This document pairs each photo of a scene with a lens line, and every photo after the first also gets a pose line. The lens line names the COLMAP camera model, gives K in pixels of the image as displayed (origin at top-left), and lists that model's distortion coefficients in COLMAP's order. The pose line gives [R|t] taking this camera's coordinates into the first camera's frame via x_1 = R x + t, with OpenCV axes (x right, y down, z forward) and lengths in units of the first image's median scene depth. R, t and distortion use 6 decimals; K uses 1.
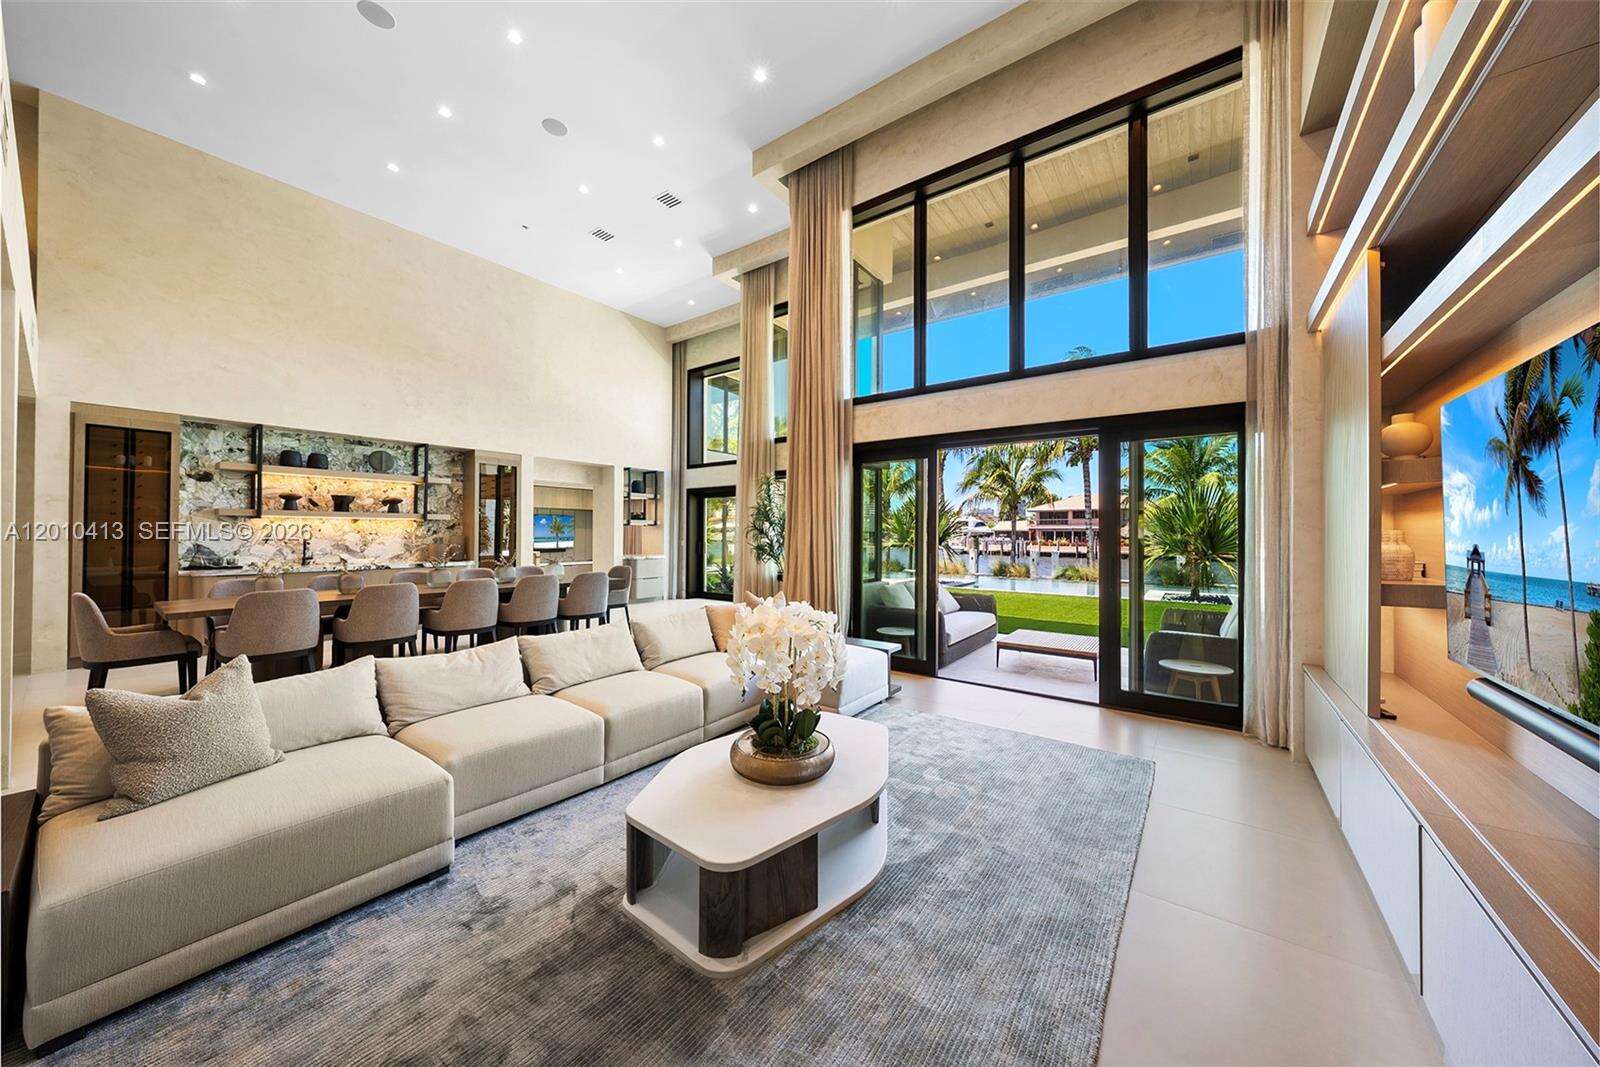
lens RADIAL K [[550.9, 0, 805.6], [0, 550.9, 527.5], [0, 0, 1]] dist [-0.000472, 0.000547]
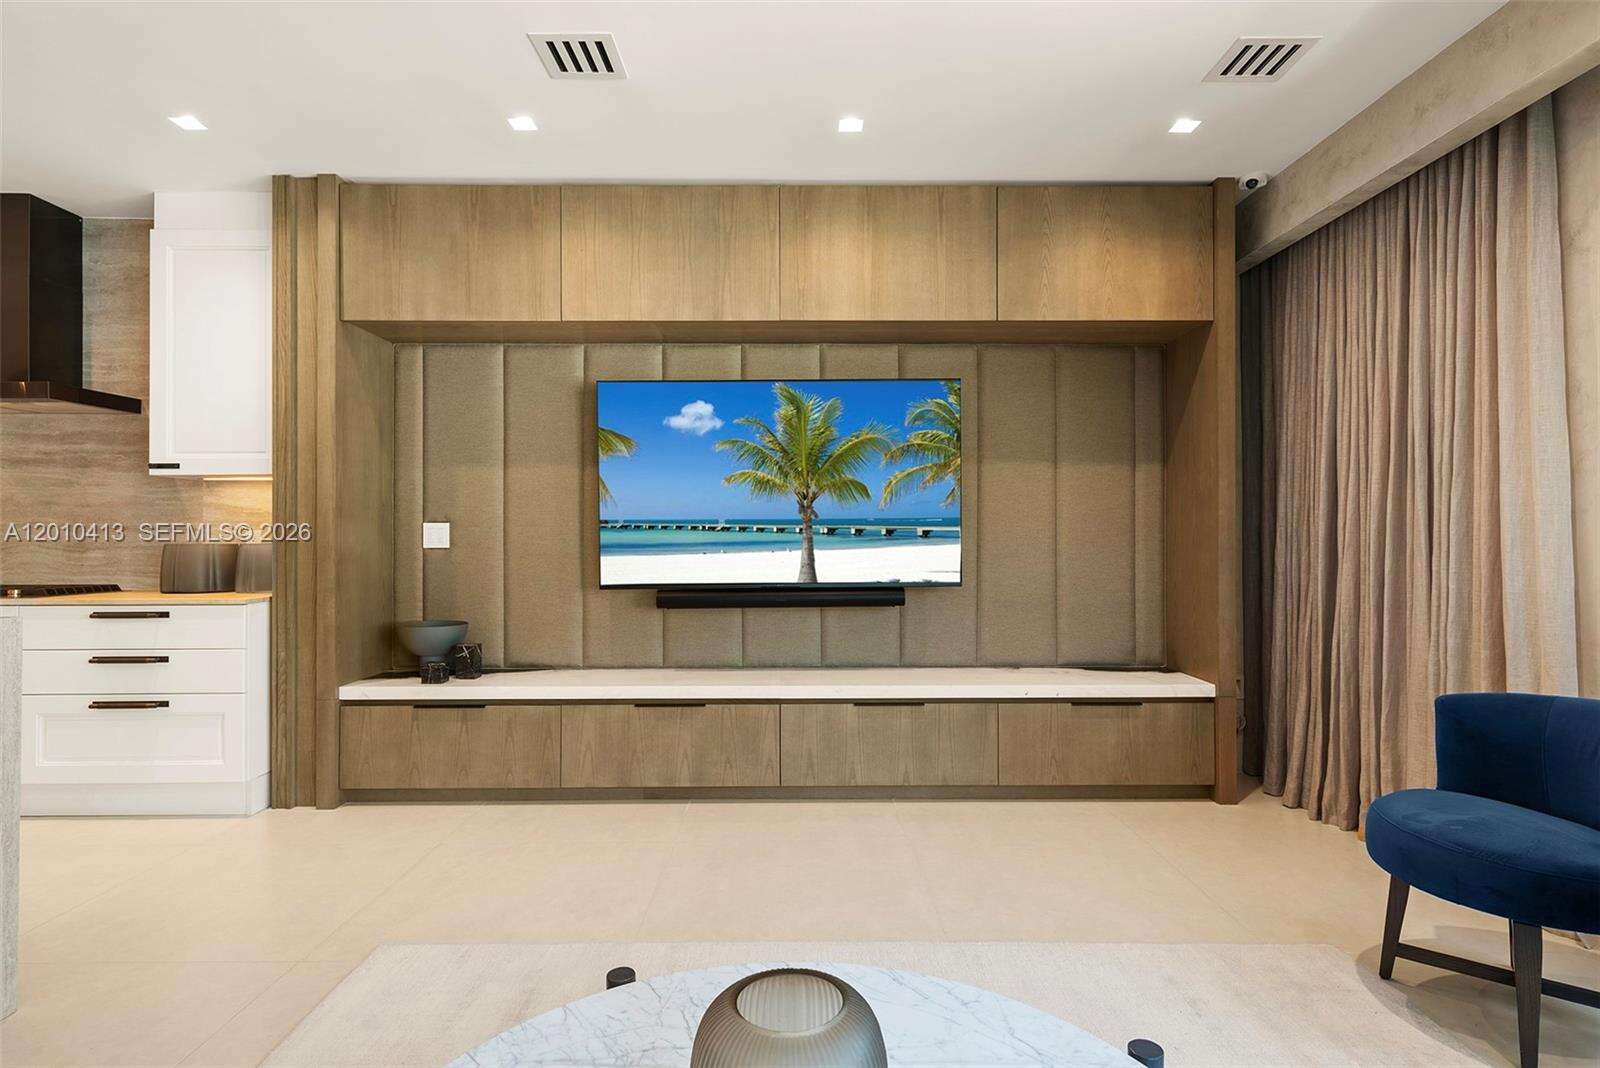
lens RADIAL K [[844.0, 0, 806.9], [0, 844.0, 531.9], [0, 0, 1]] dist [0.000120, 0.001849]
pose [[0.601489, -0.011054, -0.798805, -0.613296], [0.014874, 0.999886, -0.002636, 0.055472], [0.798743, -0.010296, 0.601585, 1.965348]]
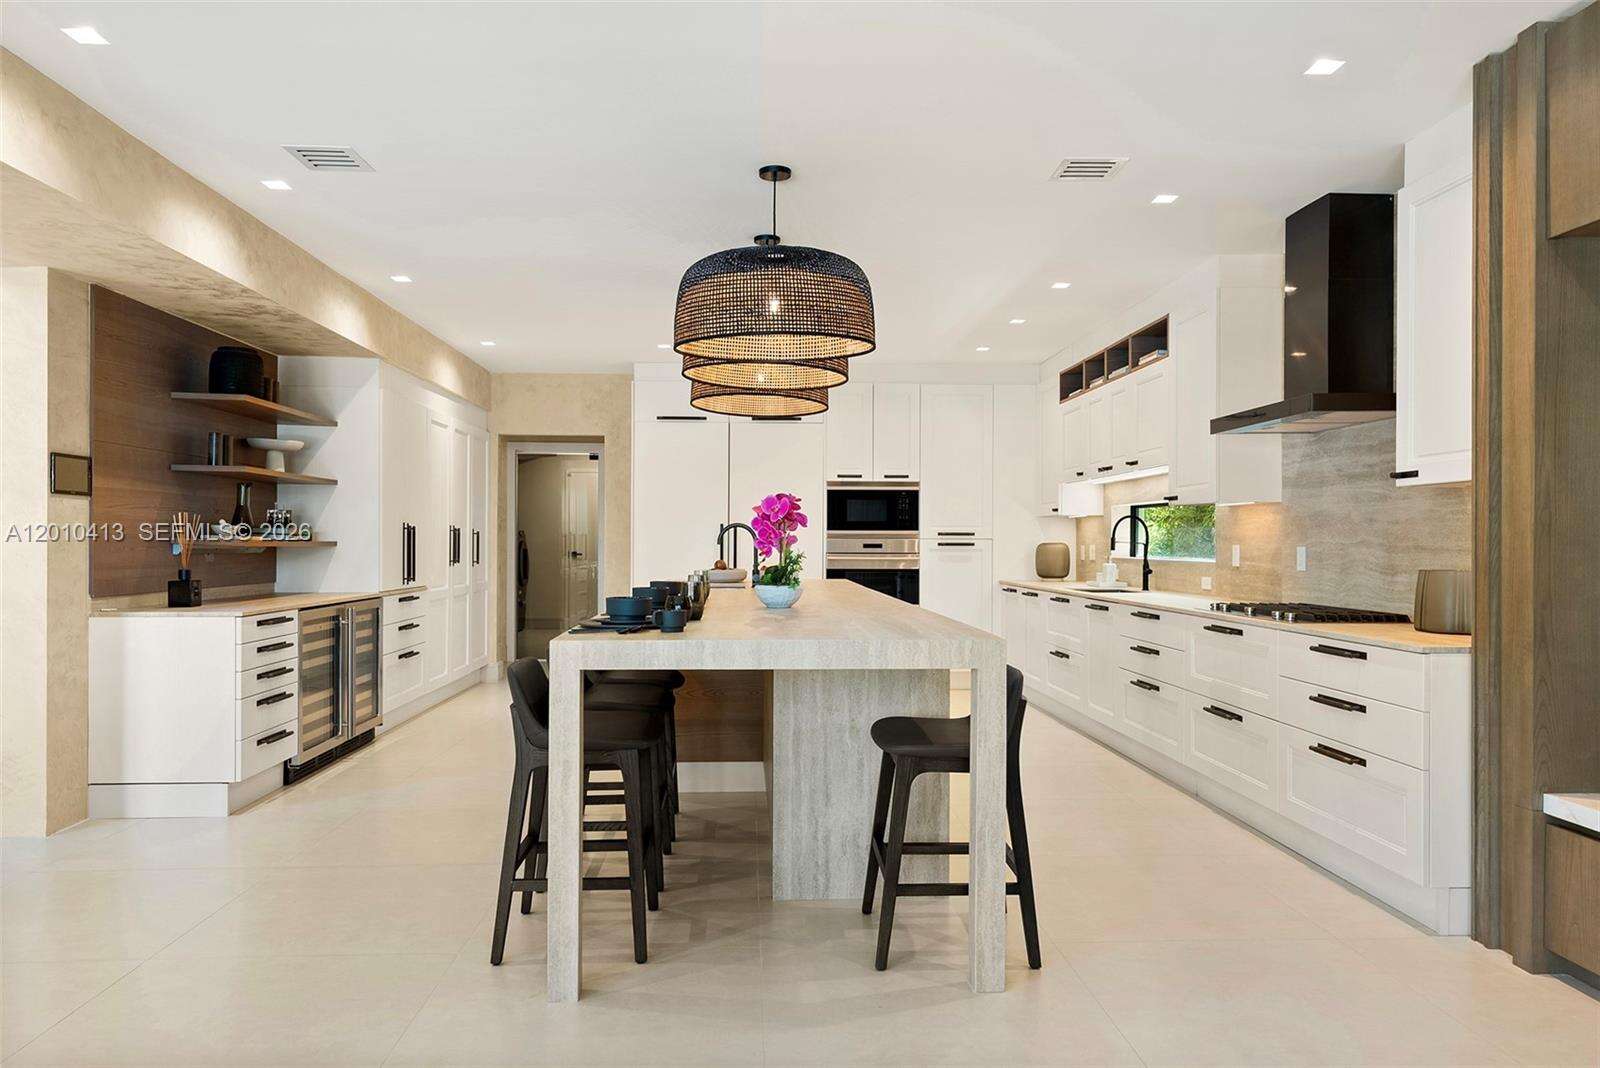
lens RADIAL K [[1081.2, 0, 795.4], [0, 1081.2, 541.1], [0, 0, 1]] dist [0.005282, 0.004141]
pose [[-0.777818, -0.006342, -0.628458, -0.683624], [0.001254, 0.999931, -0.011642, 0.047061], [0.628489, -0.009843, -0.777756, 2.193872]]
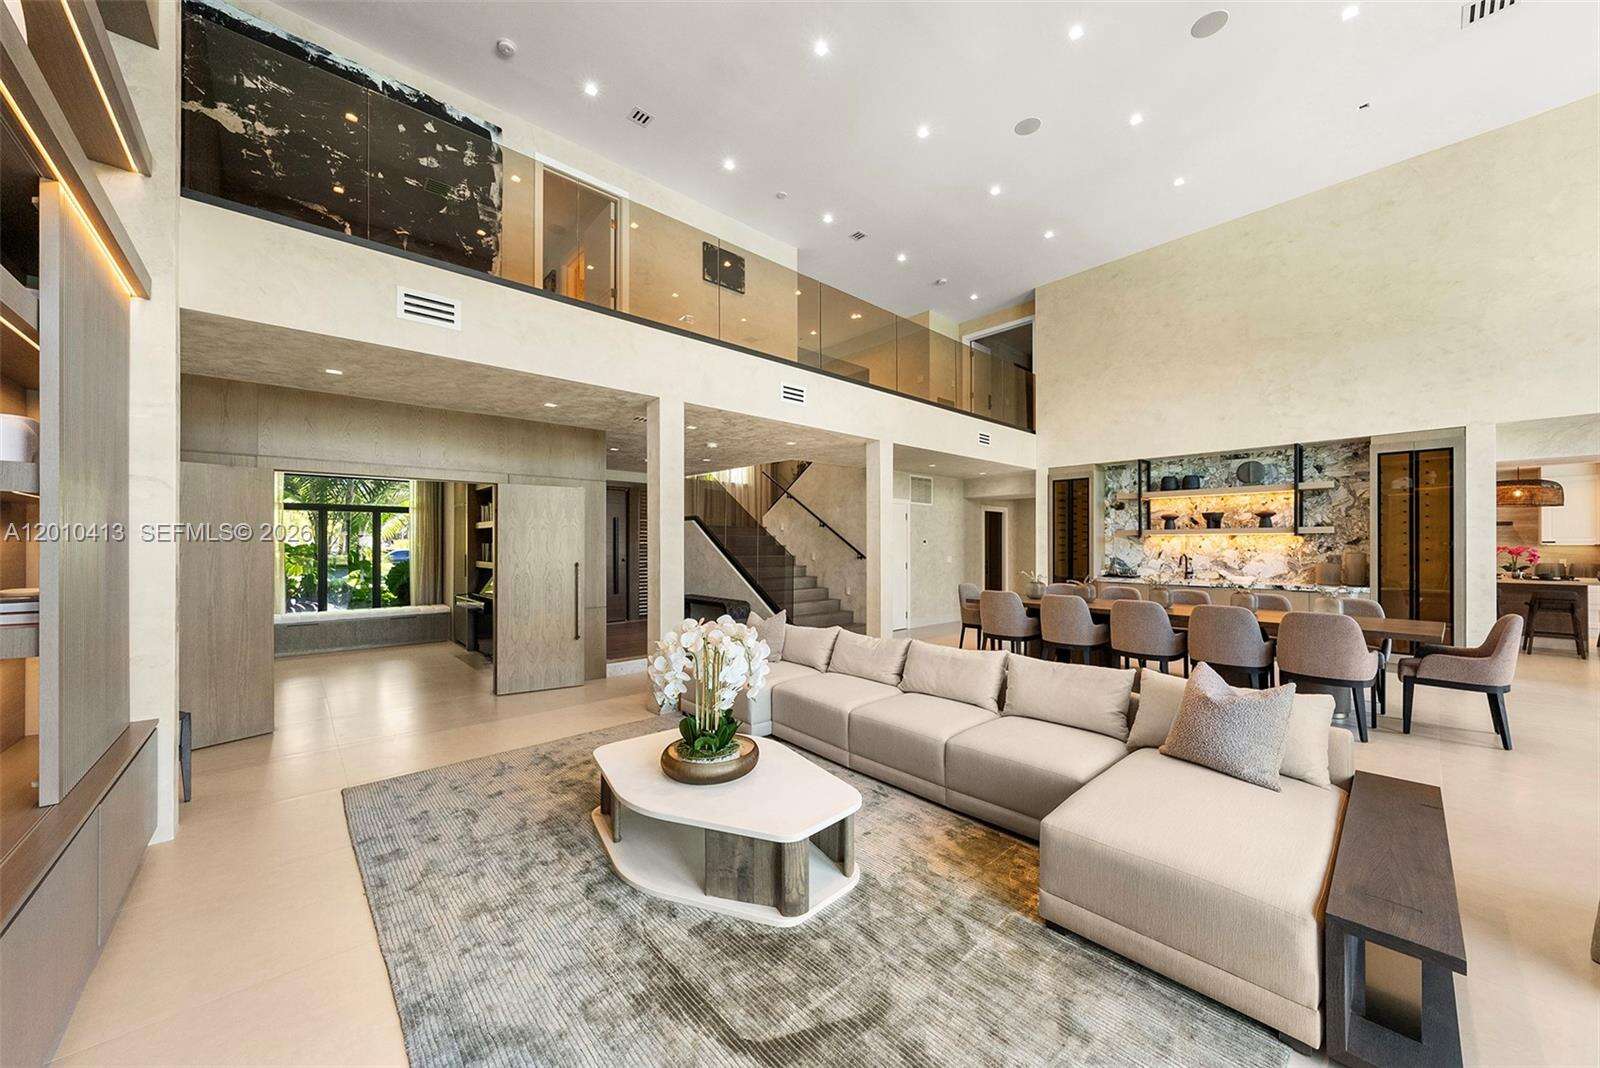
lens RADIAL K [[569.8, 0, 802.7], [0, 569.8, 540.9], [0, 0, 1]] dist [-0.000542, -0.000250]
pose [[-0.209707, -0.011381, -0.977698, 0.368173], [0.010187, 0.999853, -0.013824, 0.000856], [0.977711, -0.012858, -0.209561, 0.513214]]
